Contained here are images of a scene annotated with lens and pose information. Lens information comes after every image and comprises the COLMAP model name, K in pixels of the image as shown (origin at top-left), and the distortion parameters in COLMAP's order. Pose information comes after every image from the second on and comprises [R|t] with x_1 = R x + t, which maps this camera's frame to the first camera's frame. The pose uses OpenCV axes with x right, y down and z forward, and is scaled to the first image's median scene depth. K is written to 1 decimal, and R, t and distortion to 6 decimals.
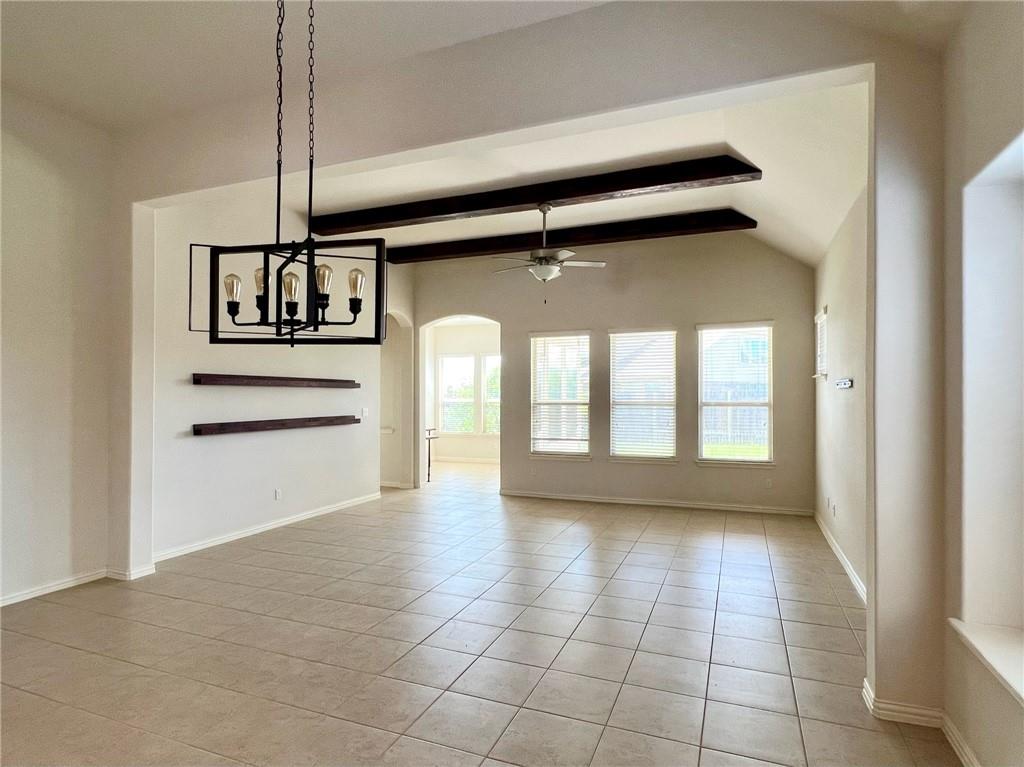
lens RADIAL K [[546.2, 0, 517.4], [0, 546.2, 389.6], [0, 0, 1]] dist [0.004384, -0.000114]
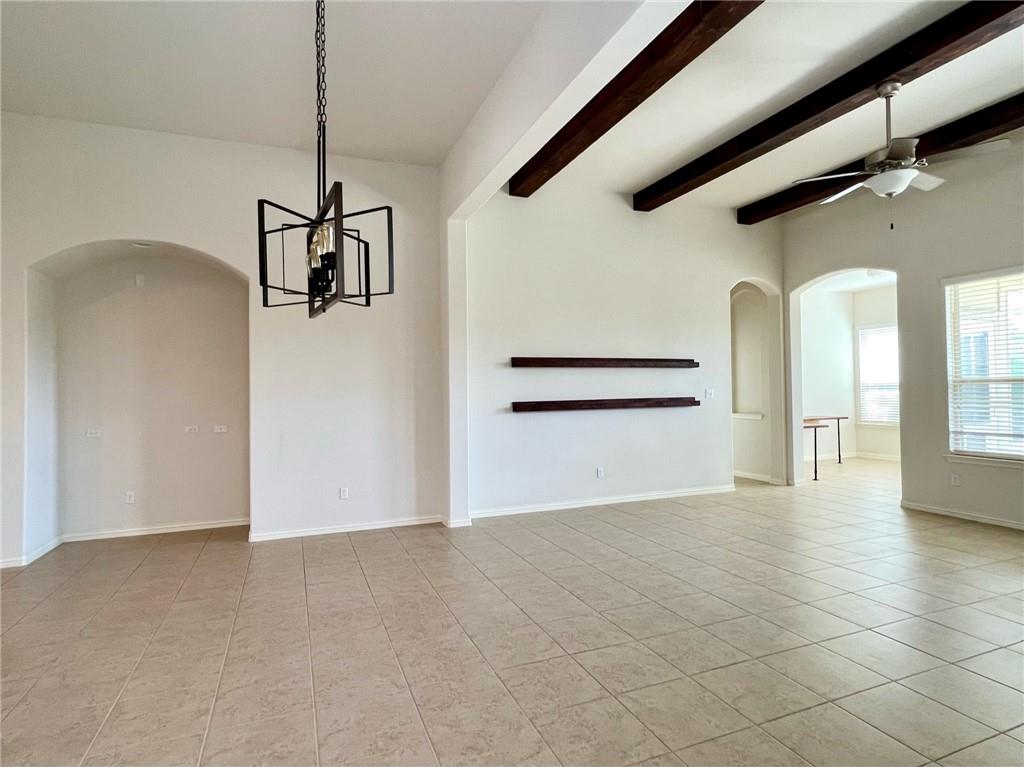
lens RADIAL K [[546.2, 0, 515.0], [0, 546.2, 376.0], [0, 0, 1]] dist [0.004384, -0.000114]
pose [[0.701934, -0.026851, -0.711736, 0.147161], [0.024404, 0.999609, -0.013643, 0.016567], [0.711824, -0.007793, 0.702315, 0.136377]]
